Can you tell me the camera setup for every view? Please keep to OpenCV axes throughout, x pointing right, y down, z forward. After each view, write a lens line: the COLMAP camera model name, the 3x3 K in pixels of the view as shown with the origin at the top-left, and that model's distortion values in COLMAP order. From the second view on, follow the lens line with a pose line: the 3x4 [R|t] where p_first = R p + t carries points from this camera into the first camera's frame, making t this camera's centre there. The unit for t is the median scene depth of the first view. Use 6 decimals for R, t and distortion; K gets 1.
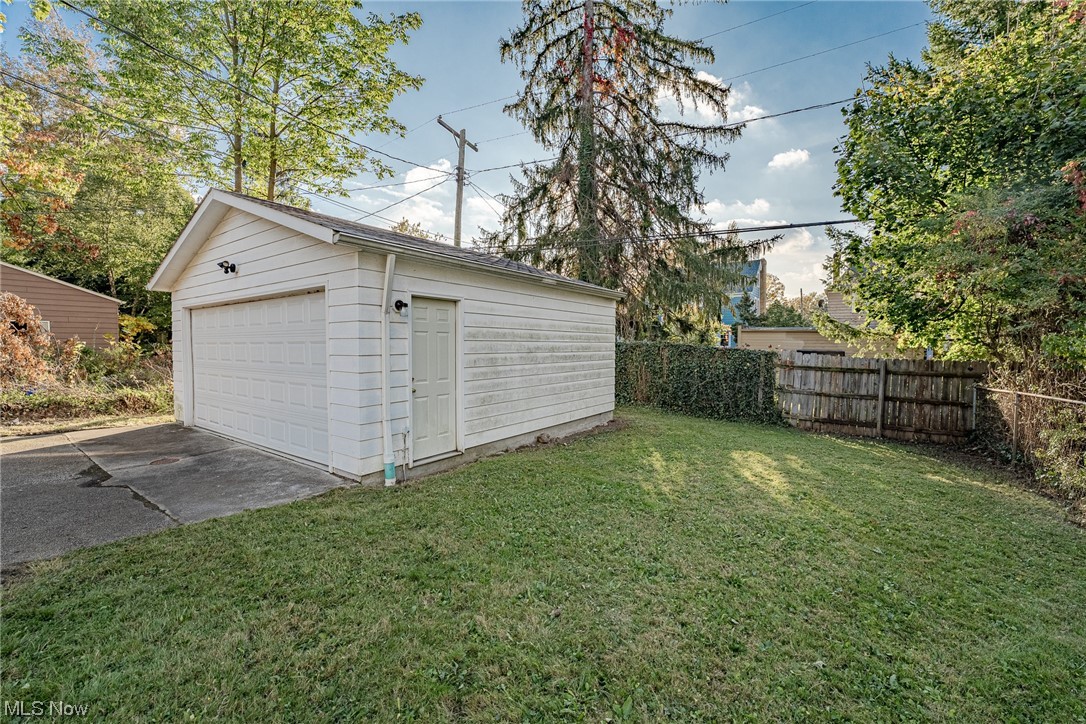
lens RADIAL K [[439.4, 0, 535.5], [0, 439.4, 361.6], [0, 0, 1]] dist [-0.000785, 0.000188]
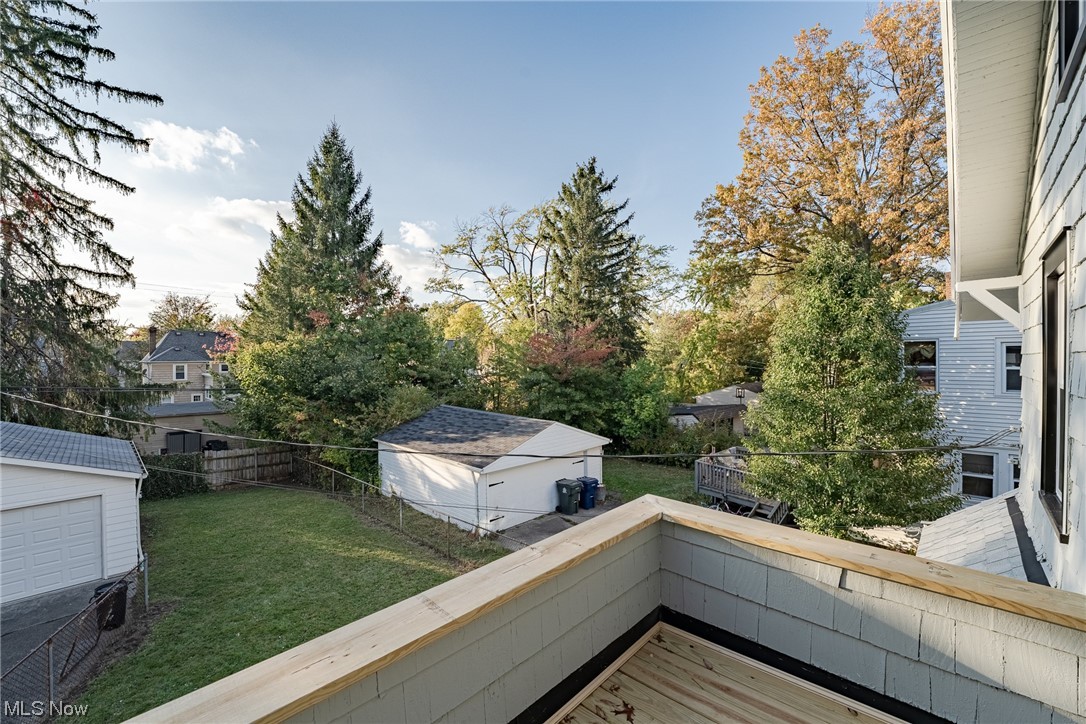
lens RADIAL K [[439.4, 0, 535.5], [0, 439.4, 361.6], [0, 0, 1]] dist [-0.000785, 0.000188]
pose [[0.154290, 0.003639, 0.988019, -1.085373], [0.046399, 0.998863, -0.010925, -0.327834], [-0.986935, 0.047529, 0.153946, -0.687270]]
